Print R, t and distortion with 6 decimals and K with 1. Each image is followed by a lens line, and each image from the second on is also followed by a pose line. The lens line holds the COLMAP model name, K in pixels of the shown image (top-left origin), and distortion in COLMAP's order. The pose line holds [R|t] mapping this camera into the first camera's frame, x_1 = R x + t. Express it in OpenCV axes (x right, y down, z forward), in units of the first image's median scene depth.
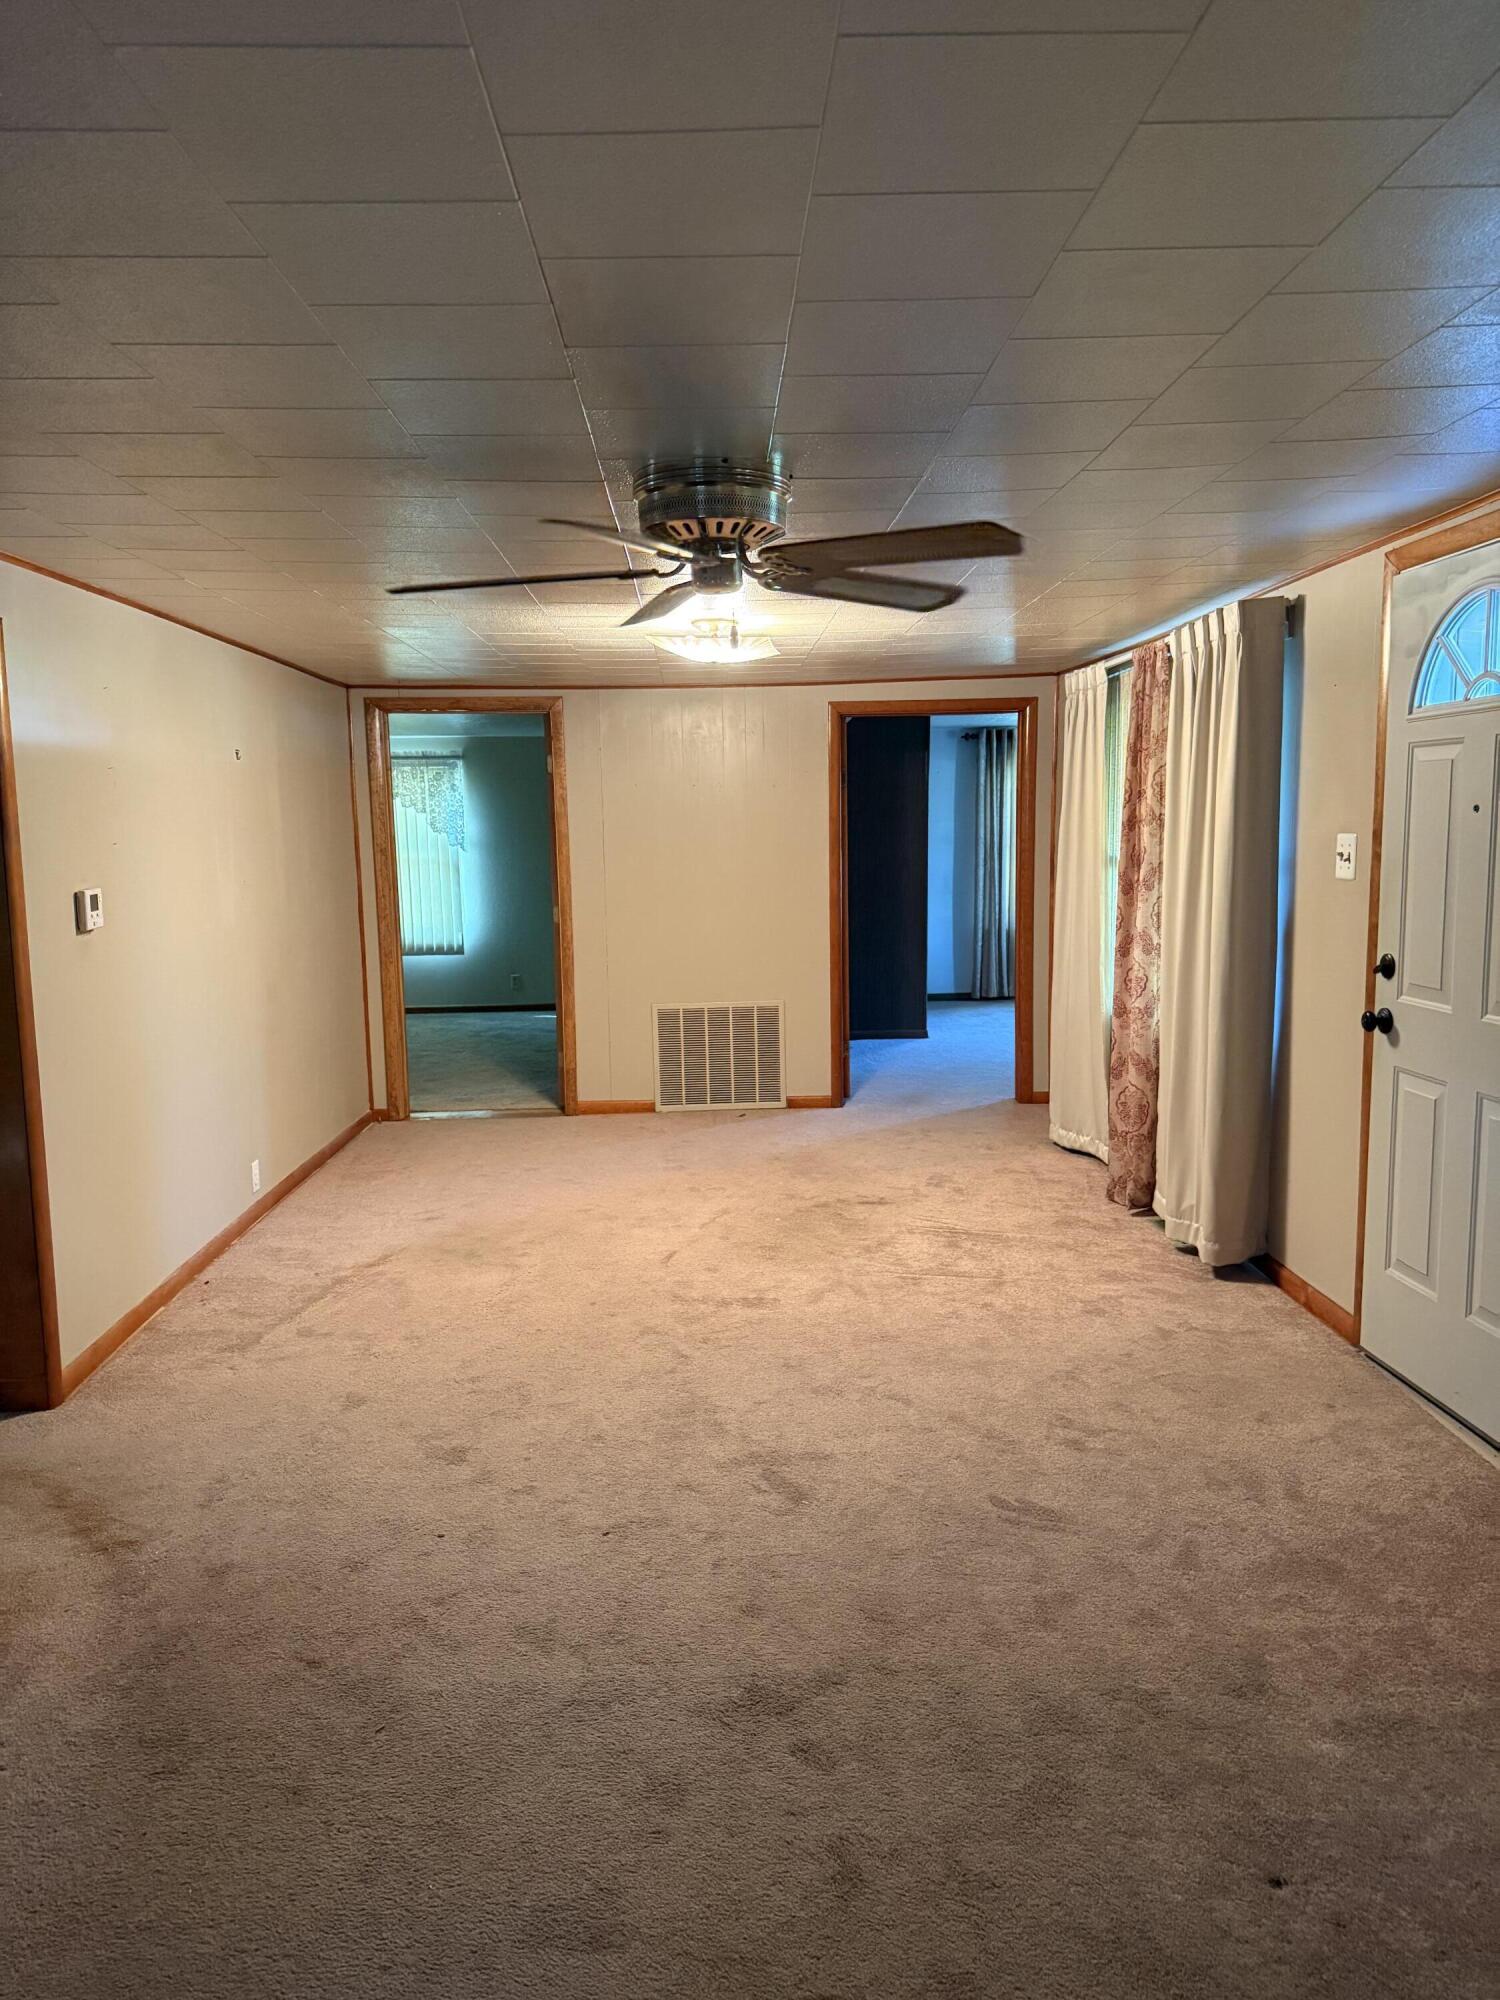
lens RADIAL K [[1402.0, 0, 750.0], [0, 1402.0, 1000.0], [0, 0, 1]] dist [0.175939, -0.338285]
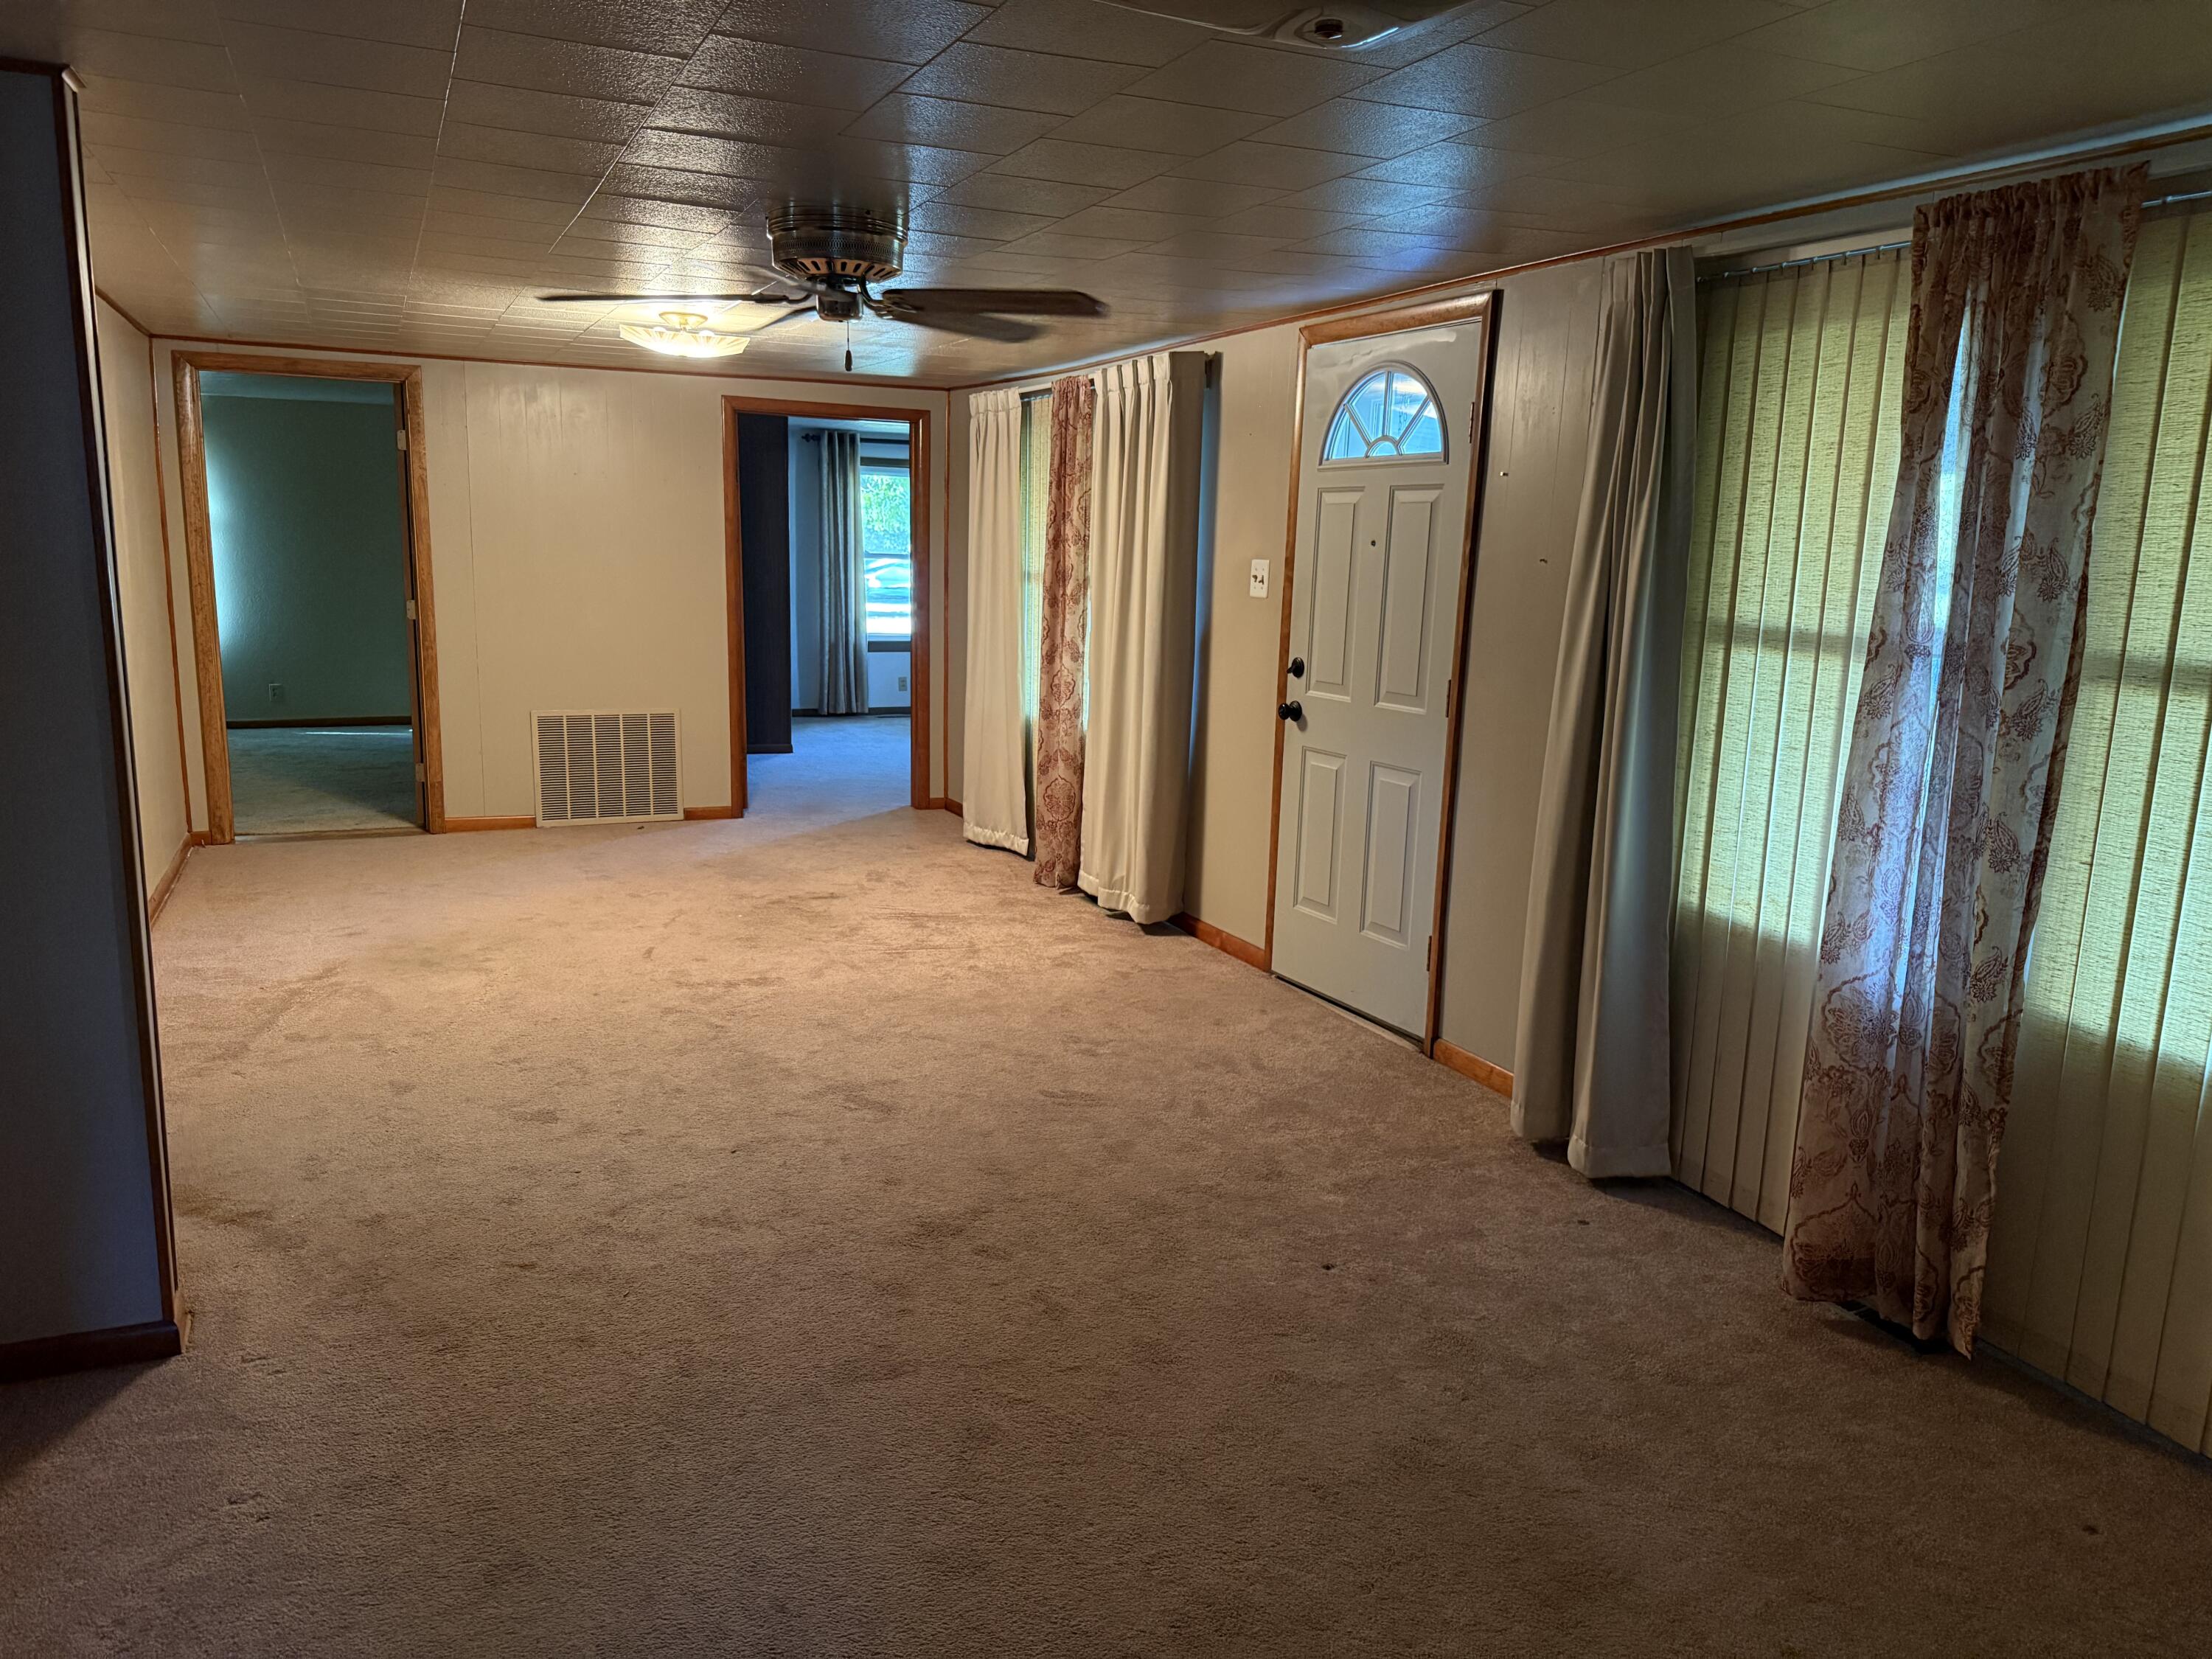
lens RADIAL K [[1550.6, 0, 1106.0], [0, 1550.6, 829.5], [0, 0, 1]] dist [0.175939, -0.338285]
pose [[0.921505, -0.028337, 0.387330, -0.202740], [0.003581, 0.997912, 0.064489, 0.024556], [-0.388349, -0.058040, 0.919683, -0.168870]]
